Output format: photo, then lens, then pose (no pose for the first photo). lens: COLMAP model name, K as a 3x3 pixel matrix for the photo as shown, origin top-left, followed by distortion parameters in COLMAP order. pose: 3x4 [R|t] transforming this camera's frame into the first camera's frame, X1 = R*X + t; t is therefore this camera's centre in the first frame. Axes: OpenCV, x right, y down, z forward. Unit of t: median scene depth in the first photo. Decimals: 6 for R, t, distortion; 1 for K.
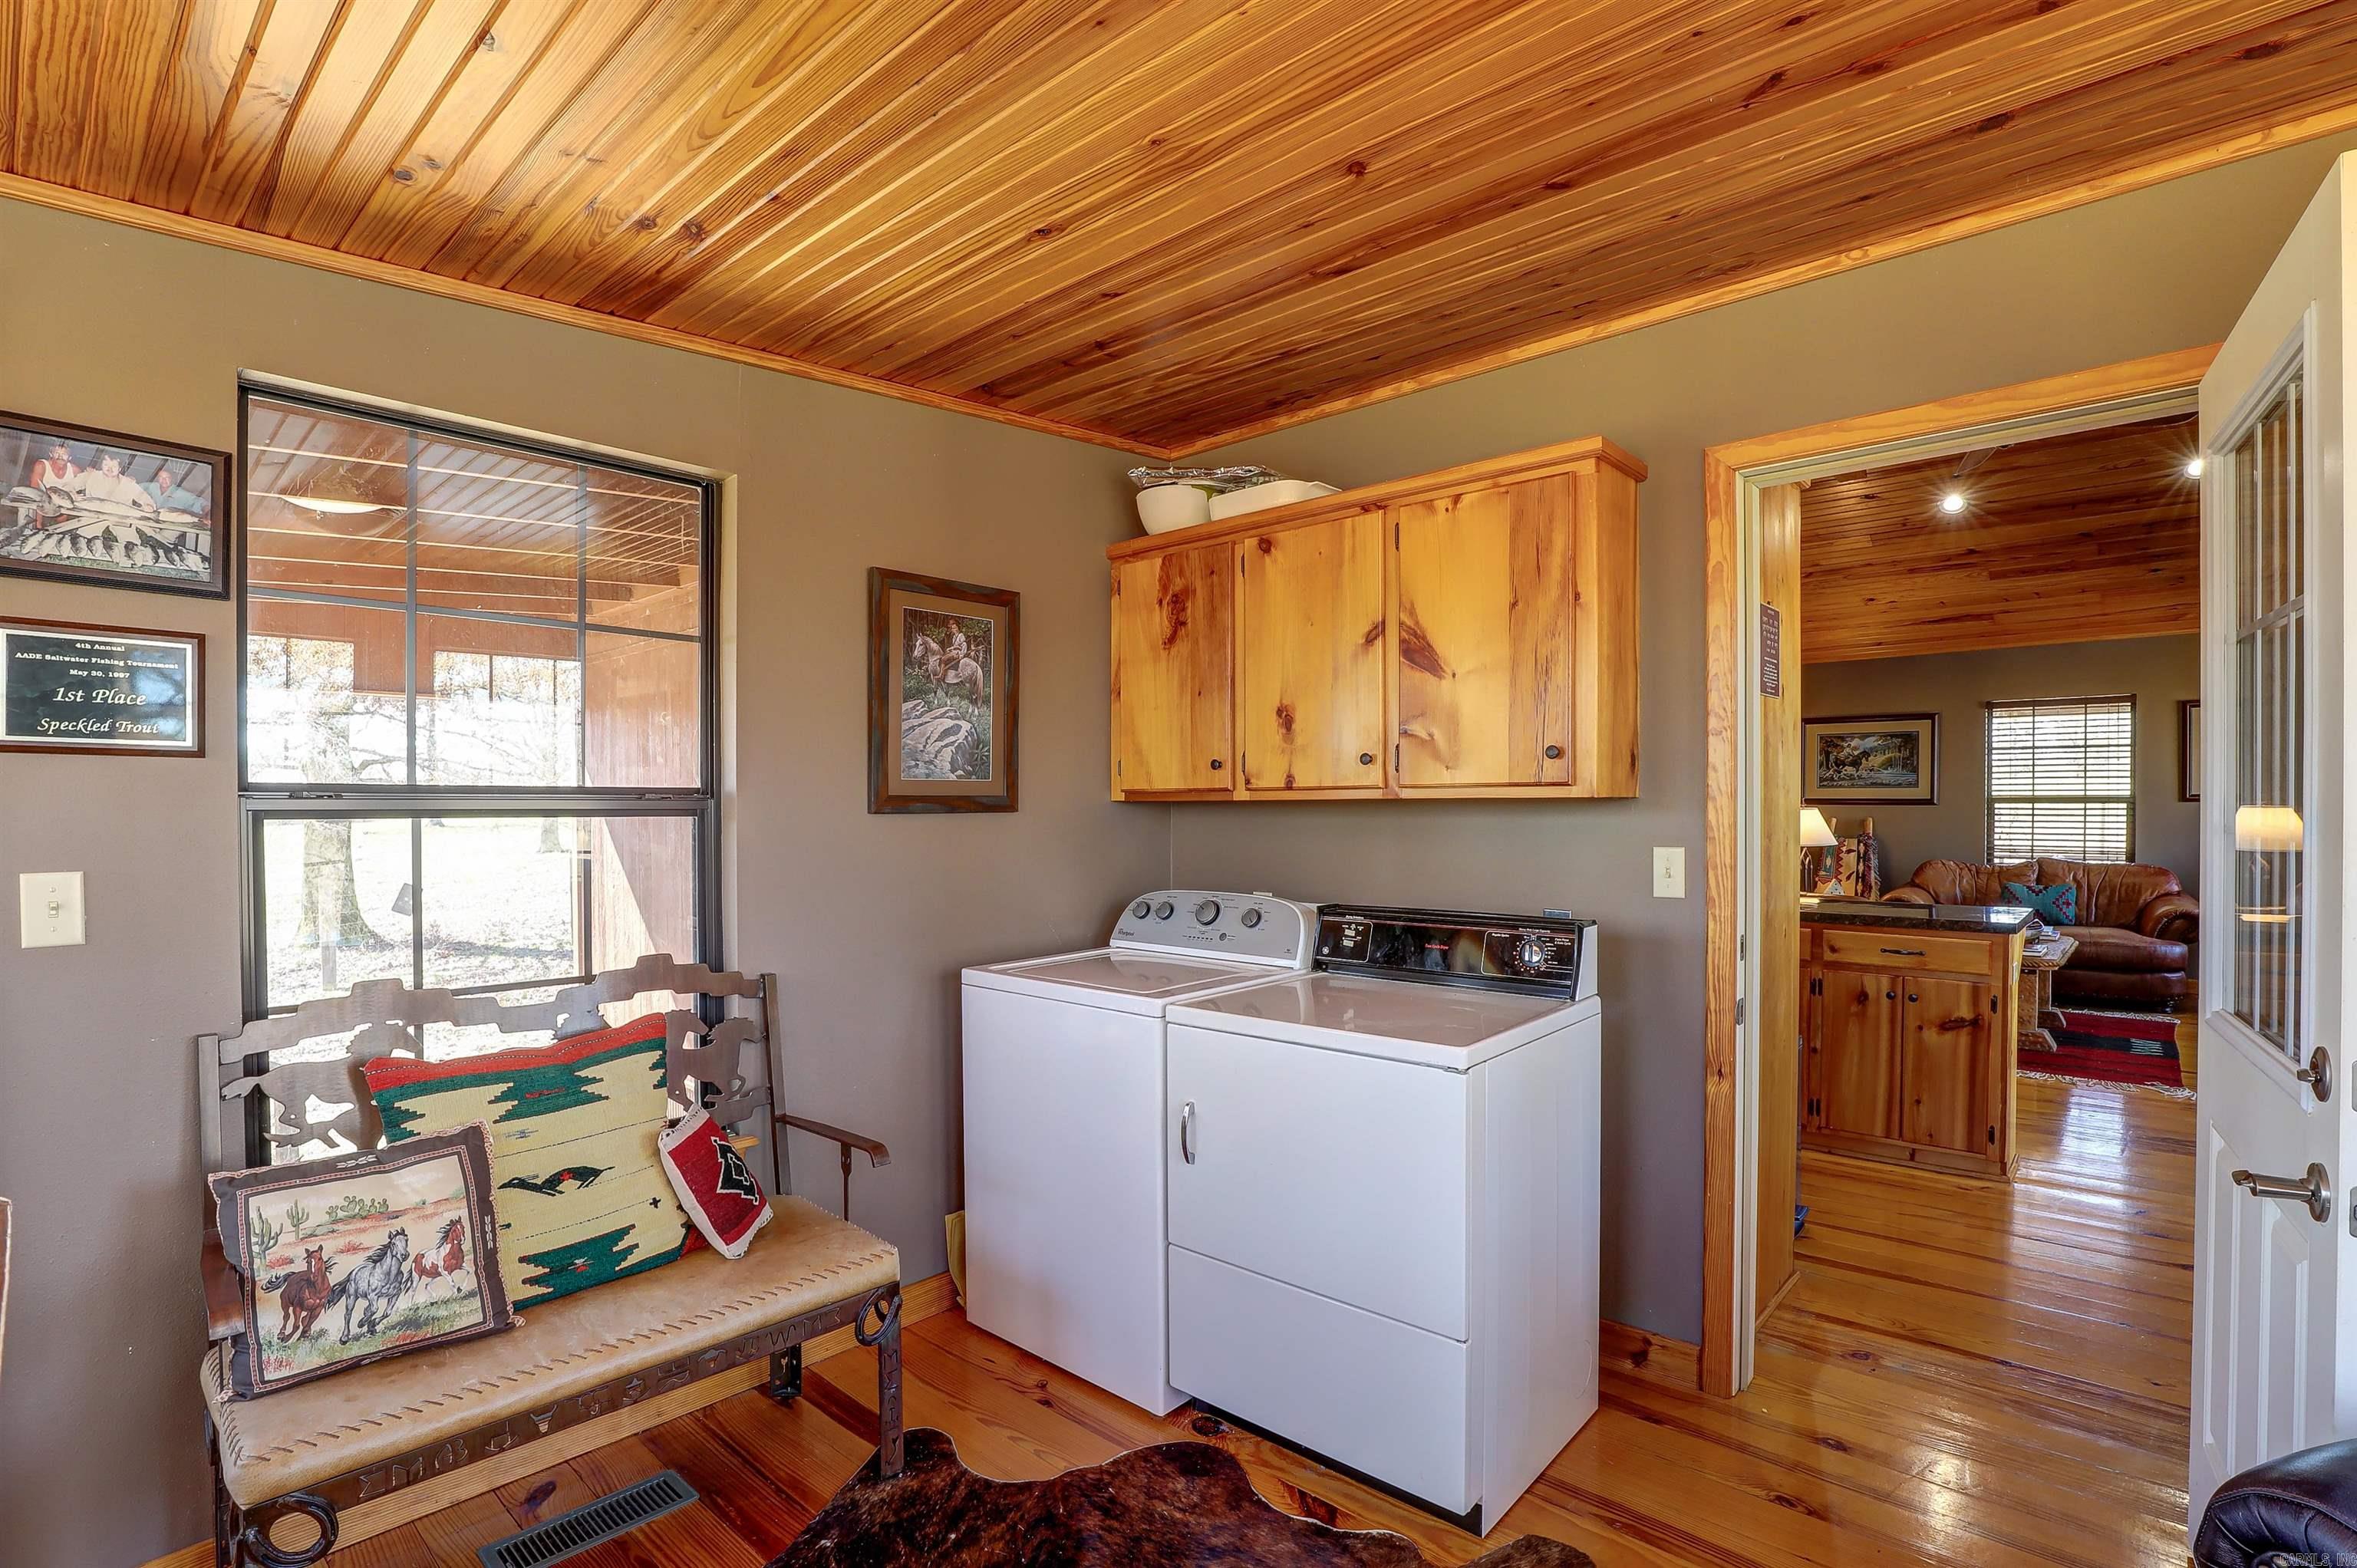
lens RADIAL K [[1111.4, 0, 1181.2], [0, 1111.4, 826.3], [0, 0, 1]] dist [-0.038162, 0.007377]
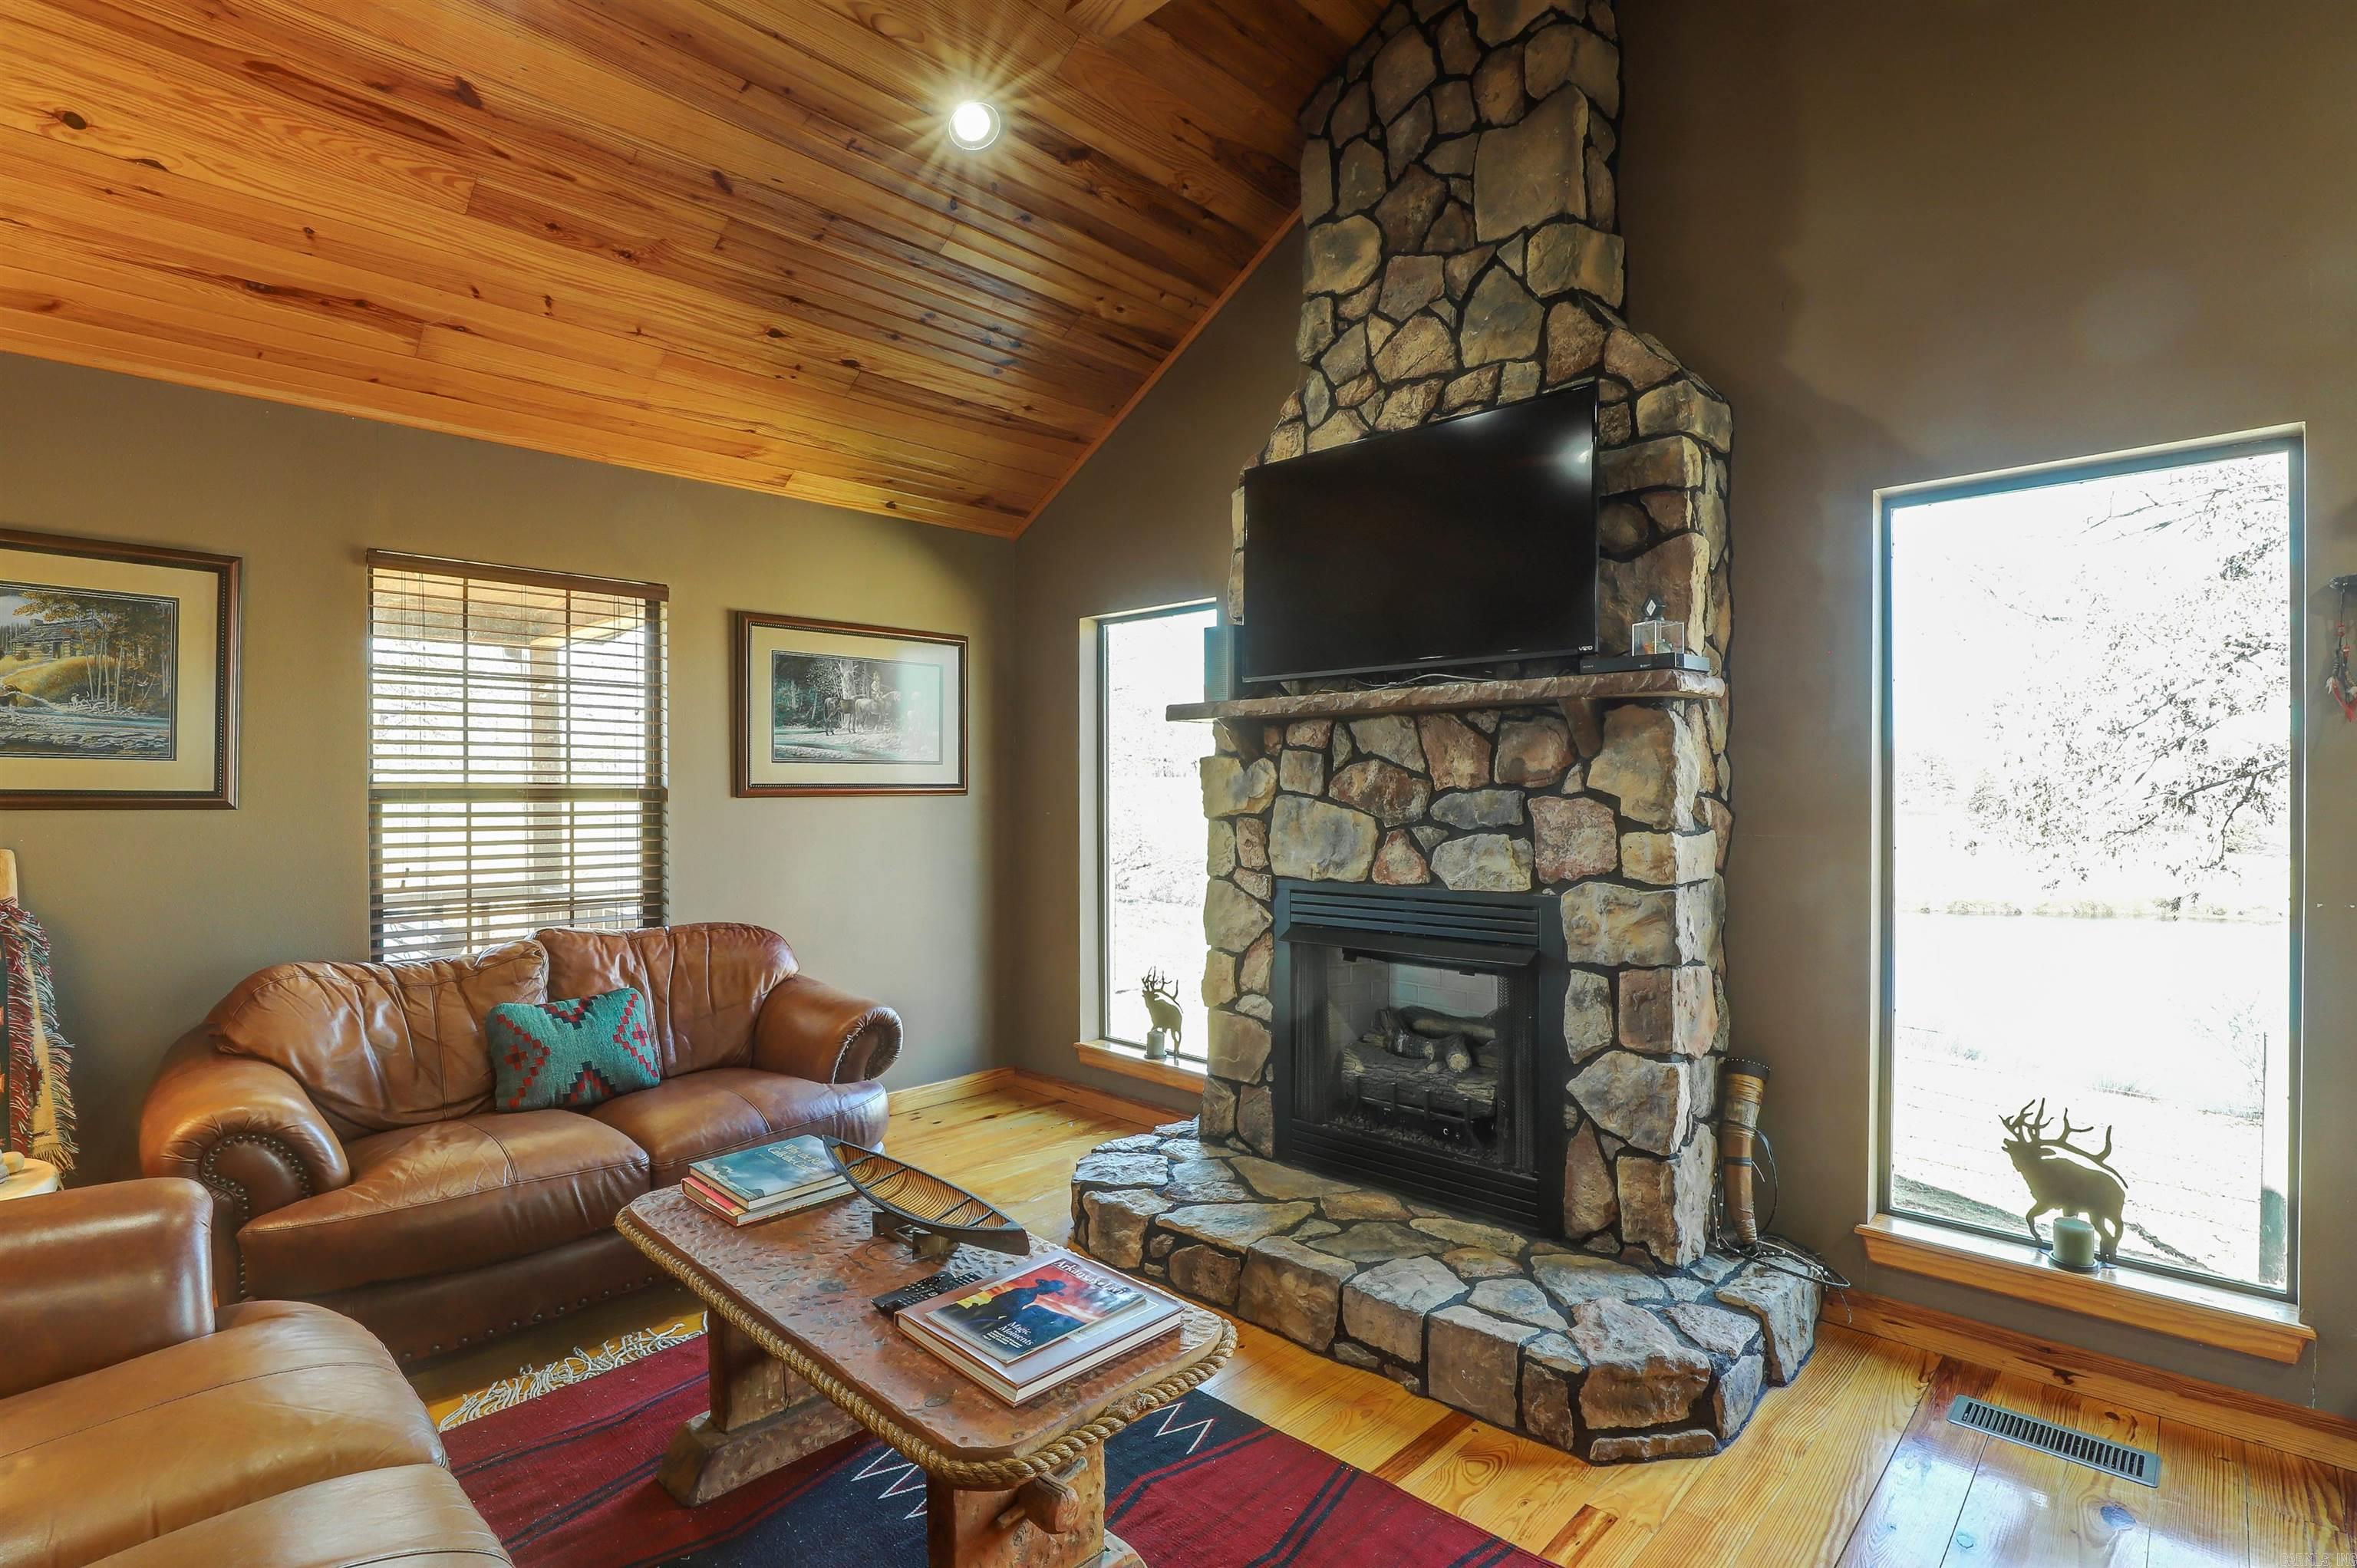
lens RADIAL K [[1111.4, 0, 1217.7], [0, 1111.4, 795.5], [0, 0, 1]] dist [-0.038162, 0.007377]
pose [[-0.001699, -0.002264, 0.999996, 0.365277], [0.021228, 0.999772, 0.002300, -0.019509], [-0.999773, 0.021232, -0.001651, 0.743265]]
